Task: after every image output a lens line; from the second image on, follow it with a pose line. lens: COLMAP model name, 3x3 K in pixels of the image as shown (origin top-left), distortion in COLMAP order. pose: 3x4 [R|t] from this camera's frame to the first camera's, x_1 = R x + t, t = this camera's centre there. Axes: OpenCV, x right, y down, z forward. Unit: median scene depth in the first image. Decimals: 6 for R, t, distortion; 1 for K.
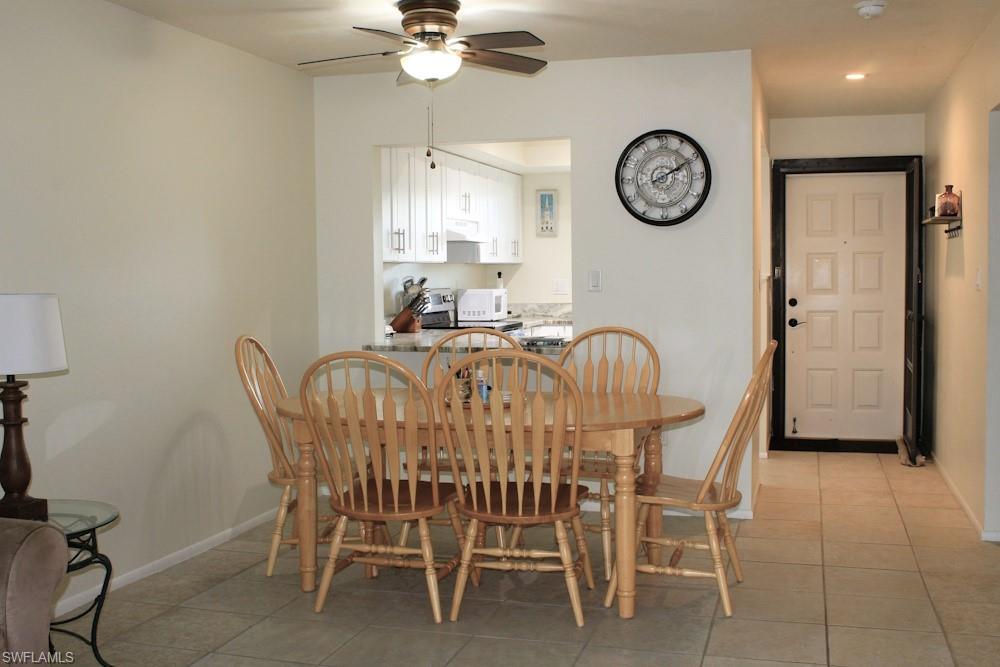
lens RADIAL K [[1064.2, 0, 500.0], [0, 1064.2, 333.5], [0, 0, 1]] dist [-0.094318, 0.013641]
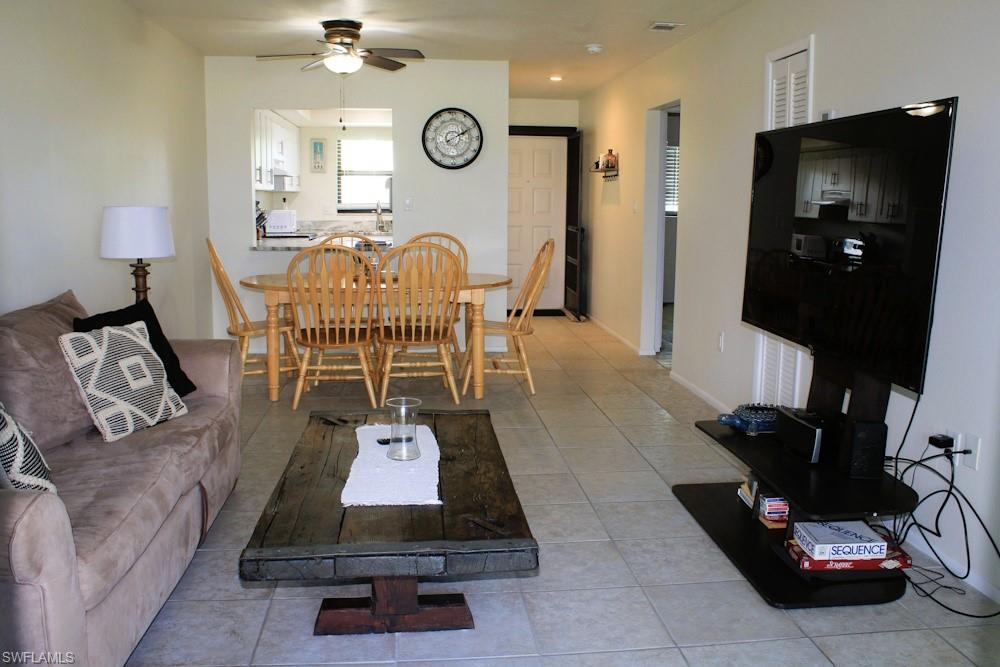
lens RADIAL K [[839.8, 0, 500.0], [0, 839.8, 333.5], [0, 0, 1]] dist [-0.150748, 0.125782]
pose [[0.929355, -0.039236, 0.367097, -0.244843], [0.002370, 0.994950, 0.100340, 0.017065], [-0.369180, -0.092382, 0.924755, -0.194933]]
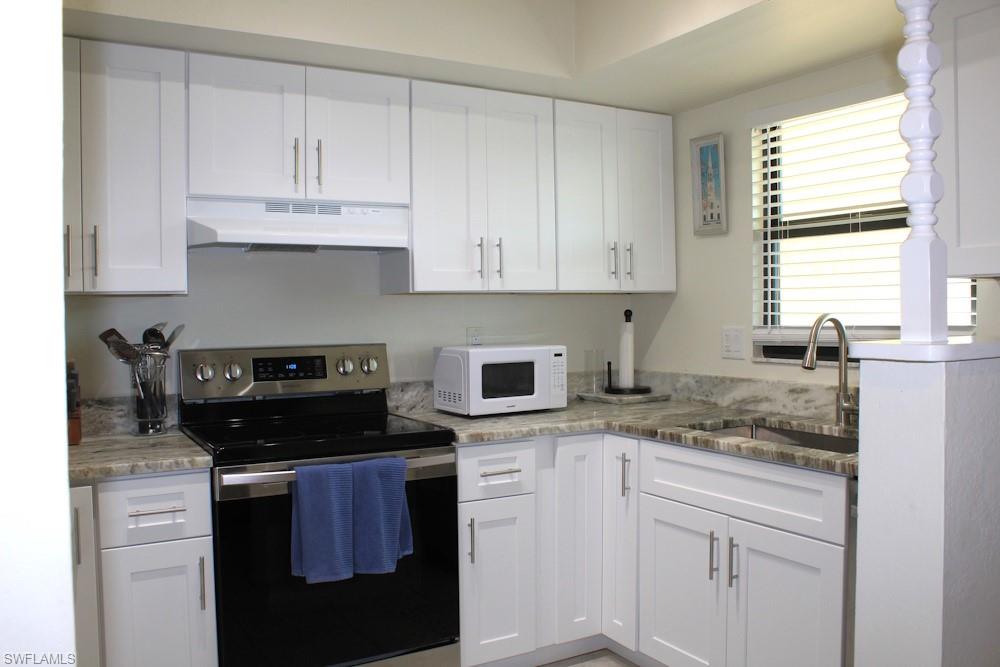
lens RADIAL K [[839.8, 0, 500.0], [0, 839.8, 333.5], [0, 0, 1]] dist [-0.150748, 0.125782]
pose [[0.730789, 0.021600, -0.682261, 0.391736], [-0.036726, 0.999296, -0.007701, -0.071208], [0.681614, 0.030685, 0.731068, 1.152868]]
